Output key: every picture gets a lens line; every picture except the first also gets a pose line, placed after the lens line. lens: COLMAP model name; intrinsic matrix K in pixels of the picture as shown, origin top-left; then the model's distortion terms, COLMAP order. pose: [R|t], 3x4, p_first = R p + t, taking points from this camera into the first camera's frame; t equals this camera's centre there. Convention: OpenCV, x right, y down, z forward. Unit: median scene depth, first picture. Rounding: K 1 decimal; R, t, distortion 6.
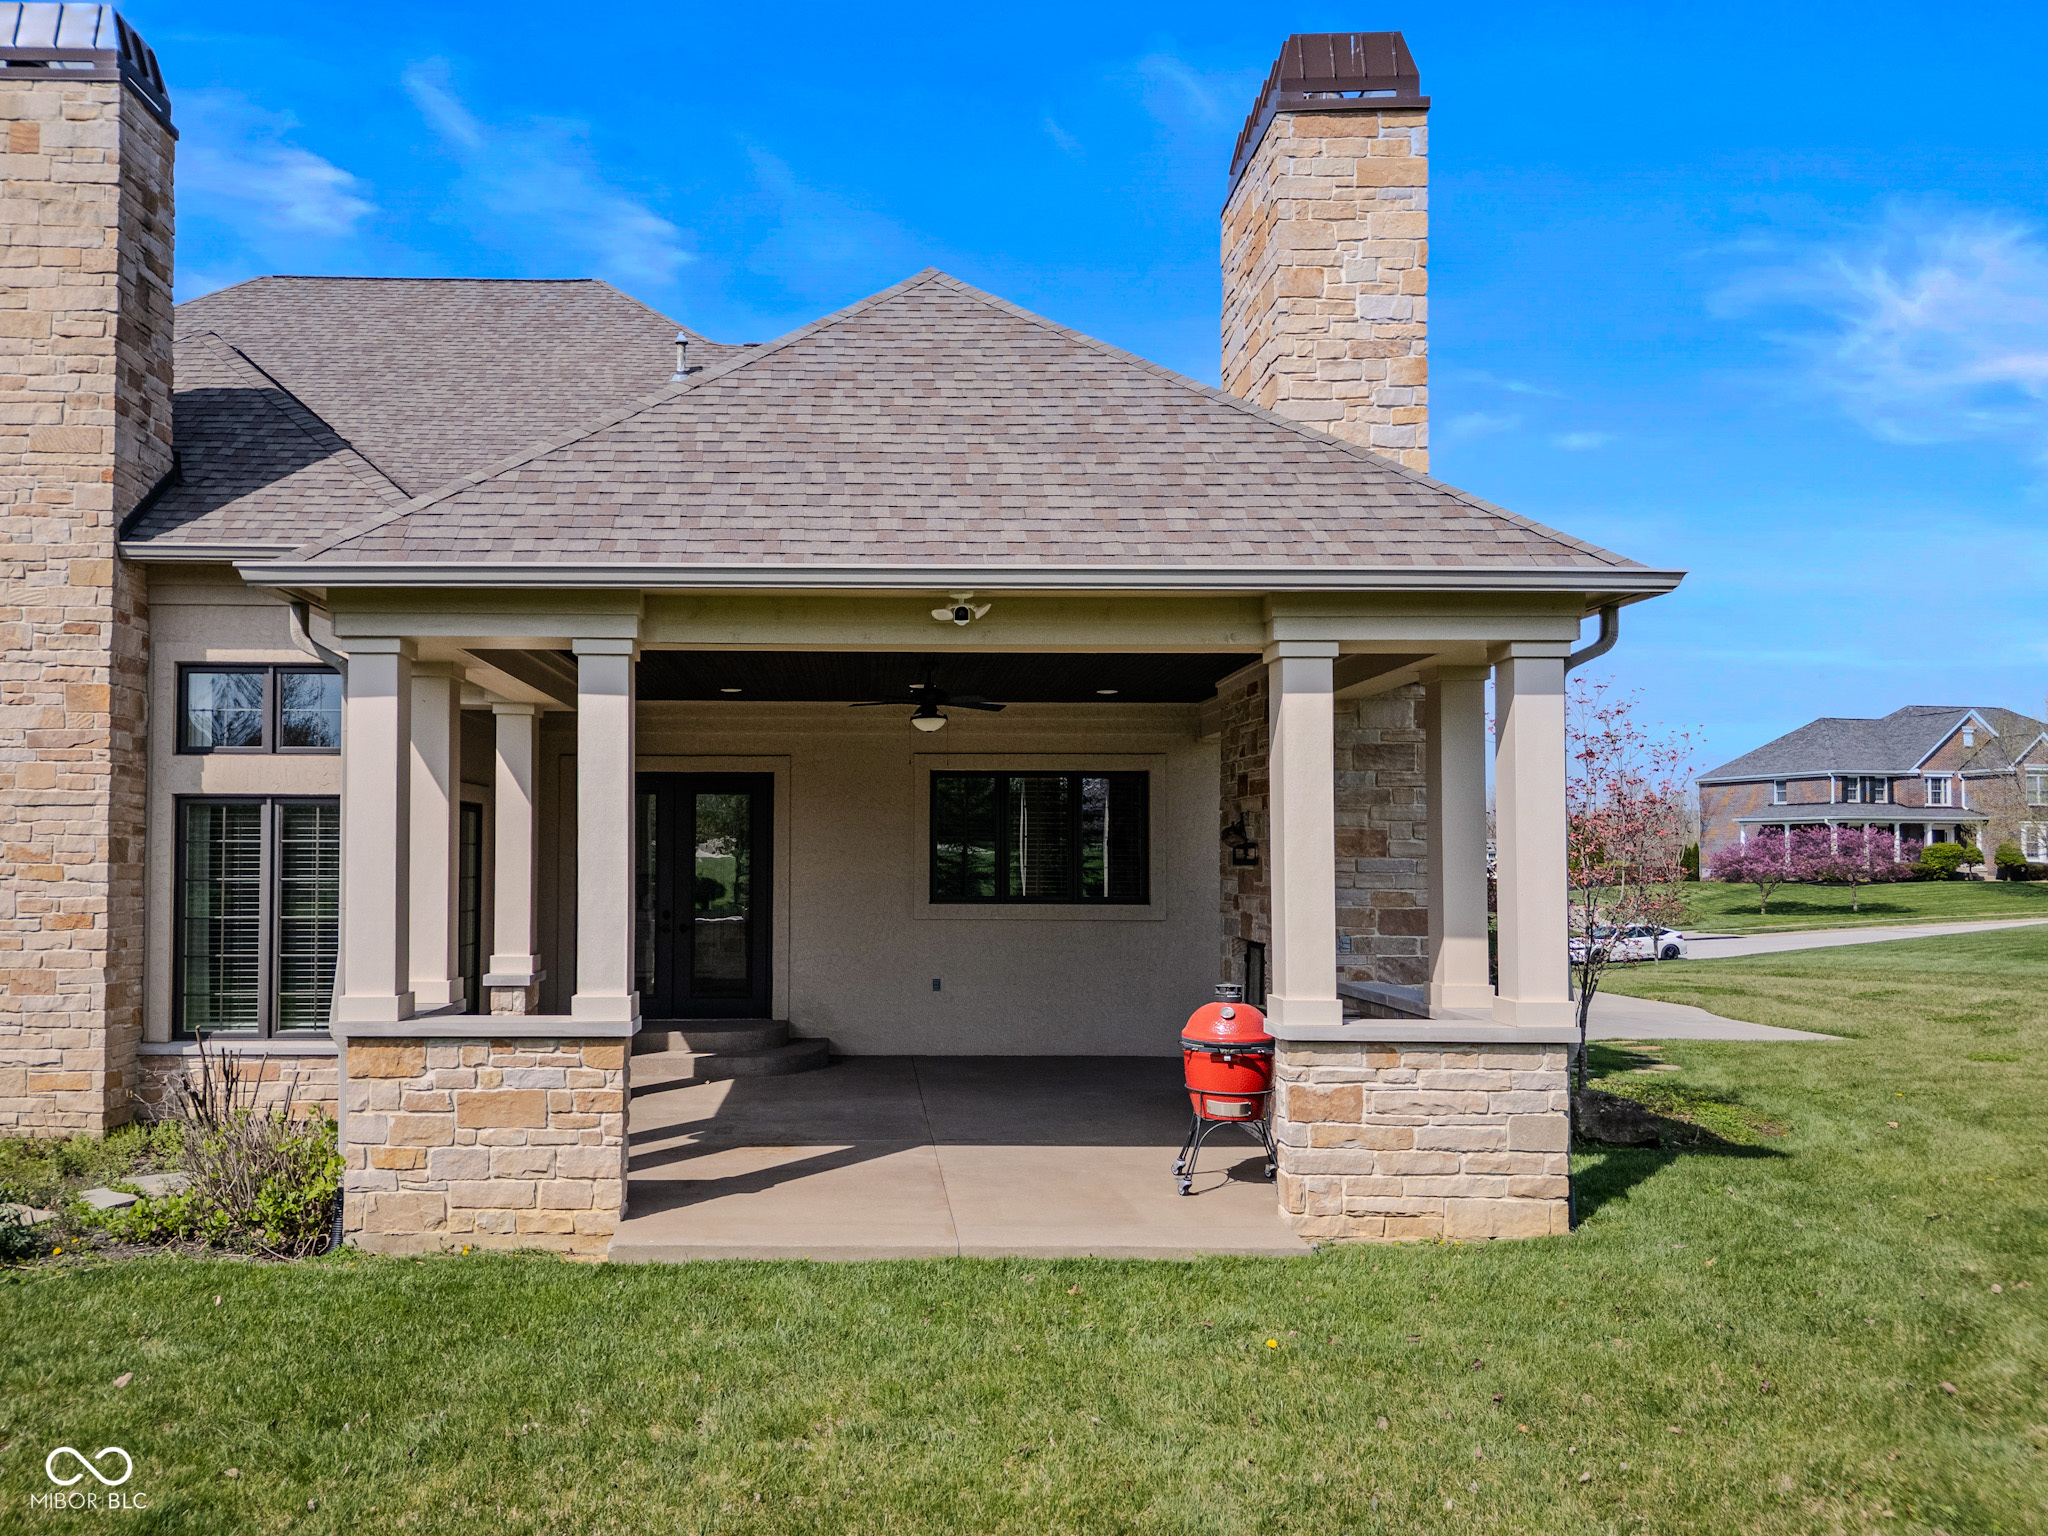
lens RADIAL K [[1492.5, 0, 983.6], [0, 1492.5, 830.7], [0, 0, 1]] dist [0.023533, 0.001148]
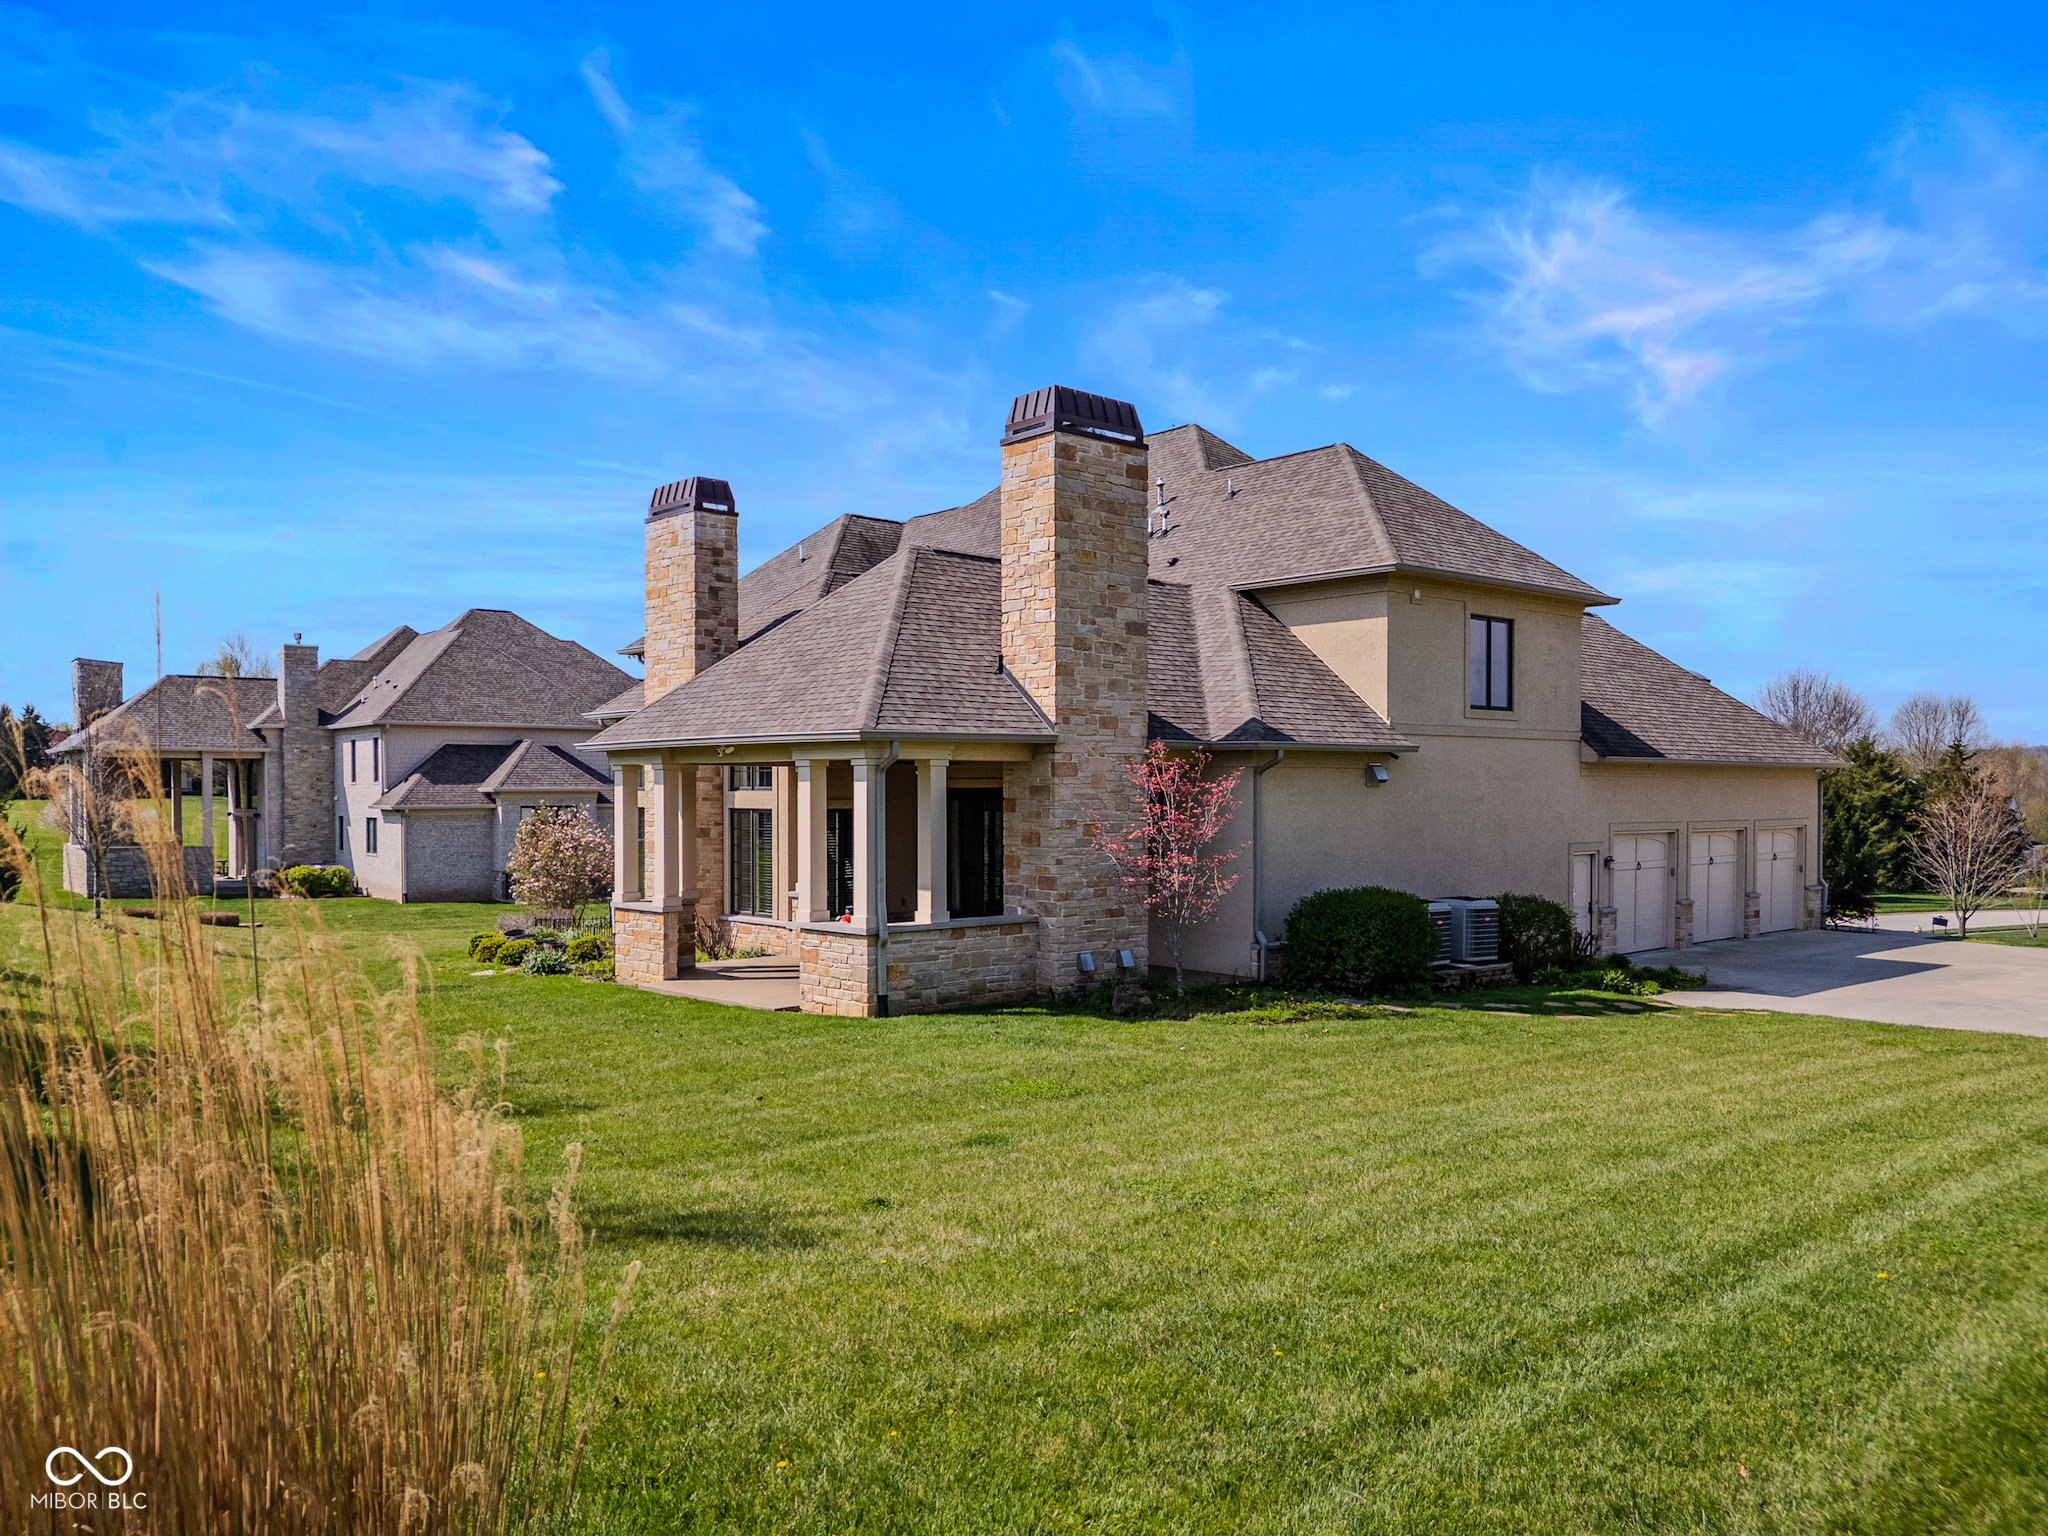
lens RADIAL K [[1492.5, 0, 983.6], [0, 1492.5, 830.7], [0, 0, 1]] dist [0.023533, 0.001148]
pose [[0.625109, 0.019155, -0.780302, 1.654406], [0.015244, 0.999209, 0.036741, -0.070775], [0.780389, -0.034862, 0.624322, -0.196415]]
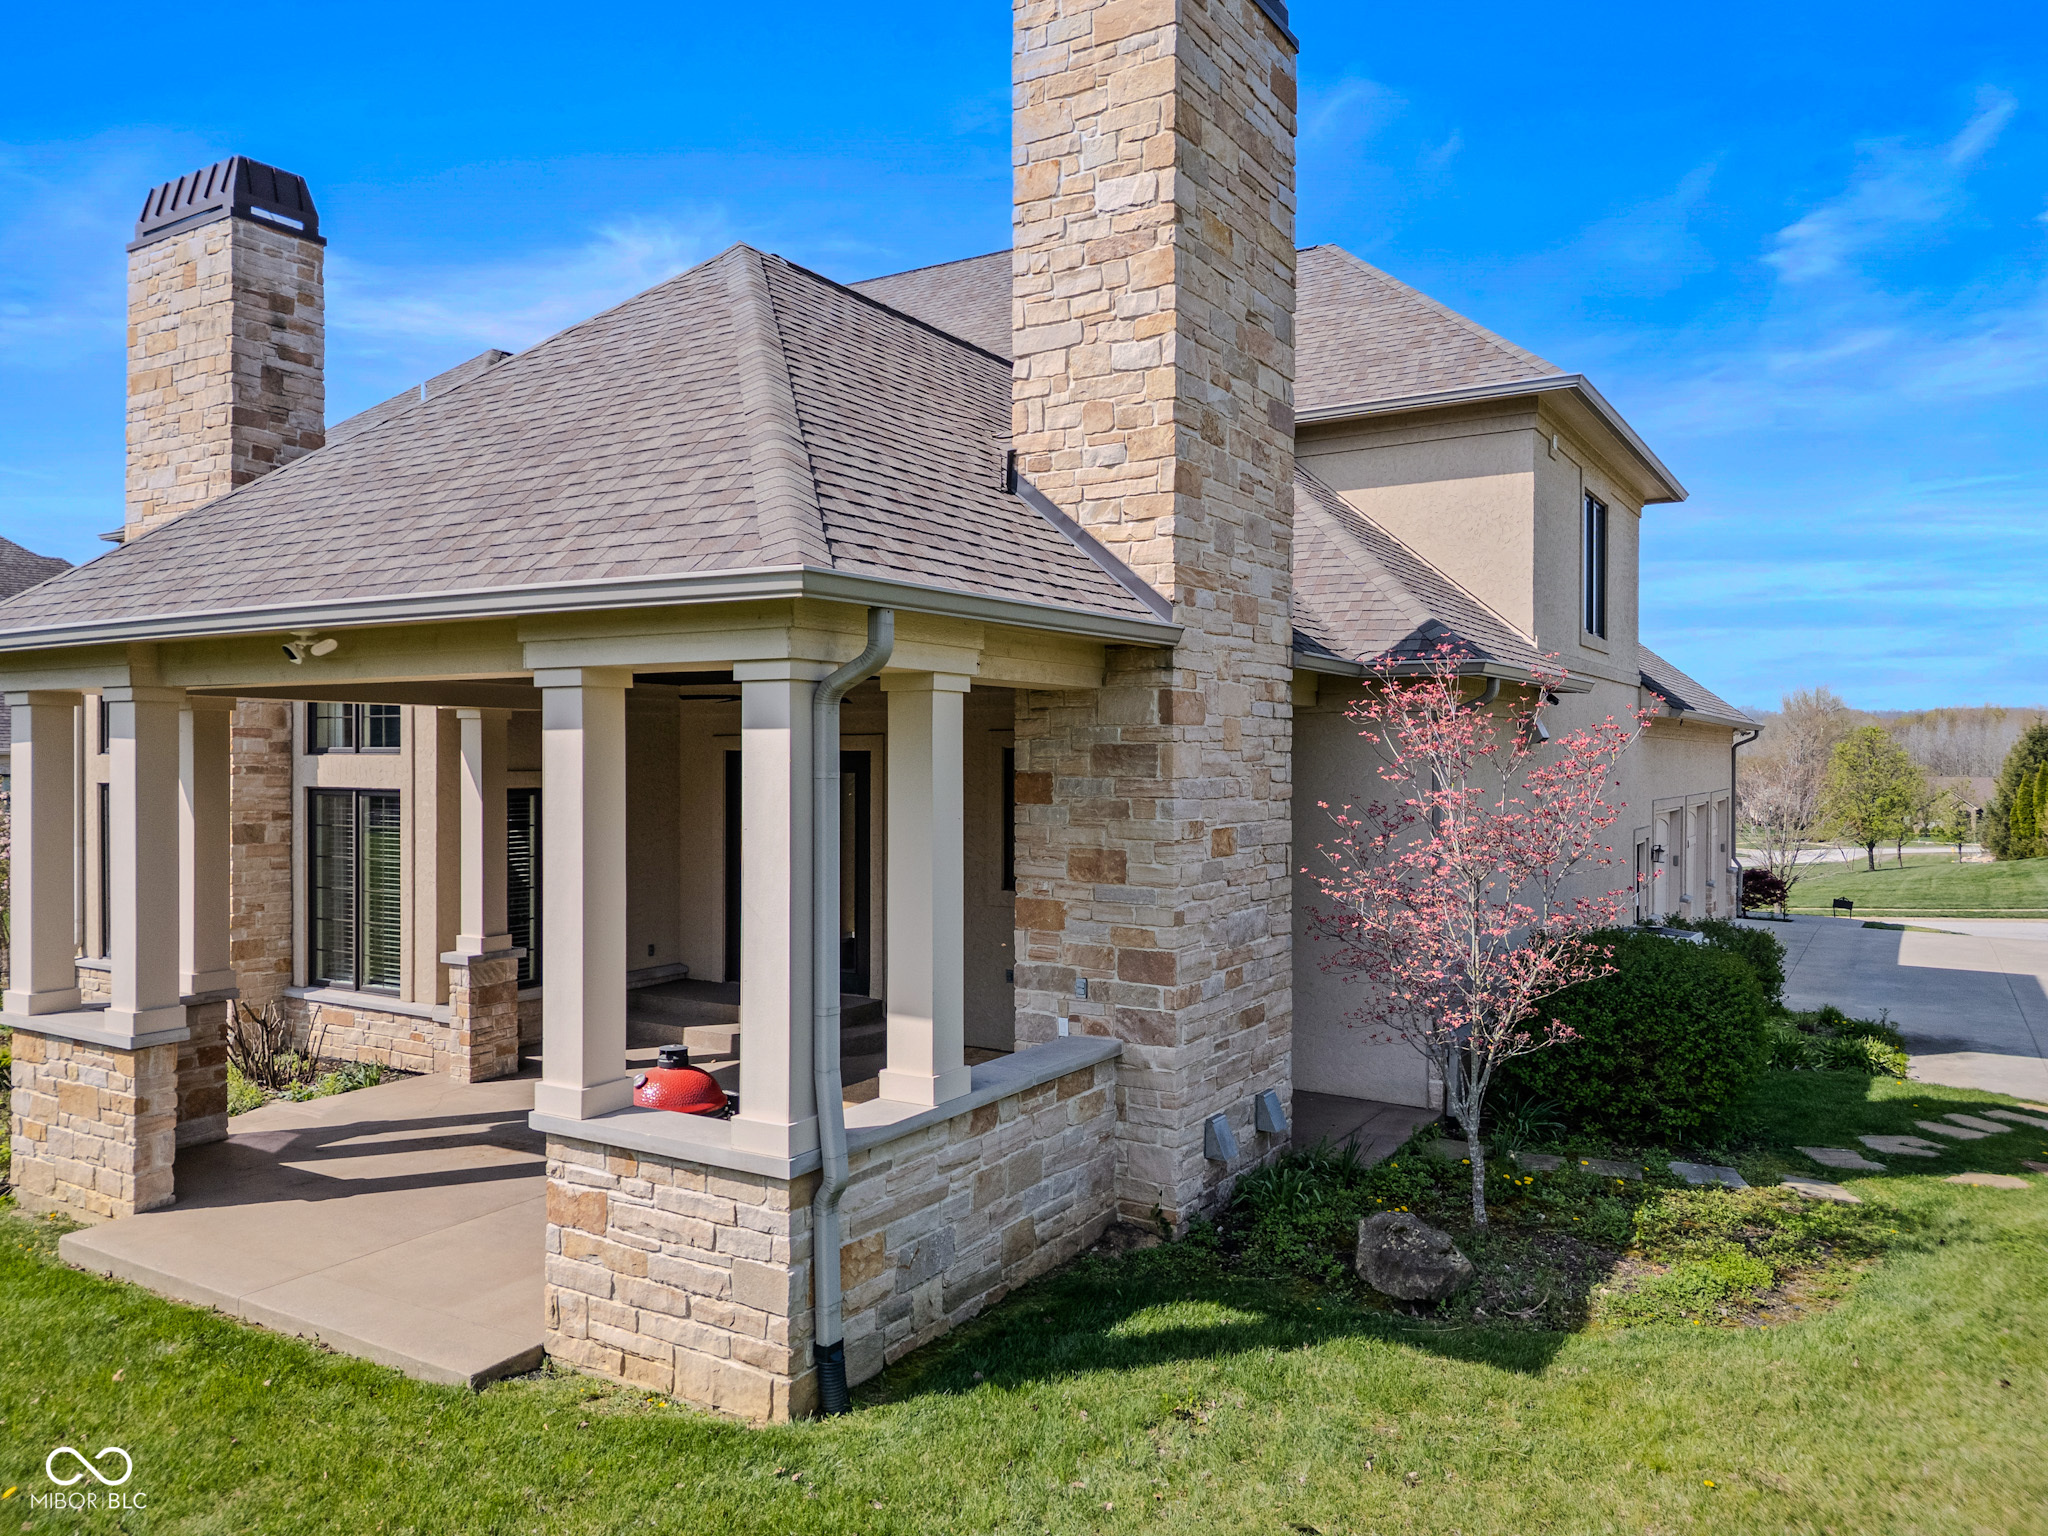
lens RADIAL K [[1478.0, 0, 1120.8], [0, 1478.0, 776.0], [0, 0, 1]] dist [0.051297, -0.059116]
pose [[0.849576, 0.007274, -0.527416, 0.685928], [0.007848, 0.999620, 0.026427, -0.061779], [0.527408, -0.026591, 0.849196, 0.324511]]
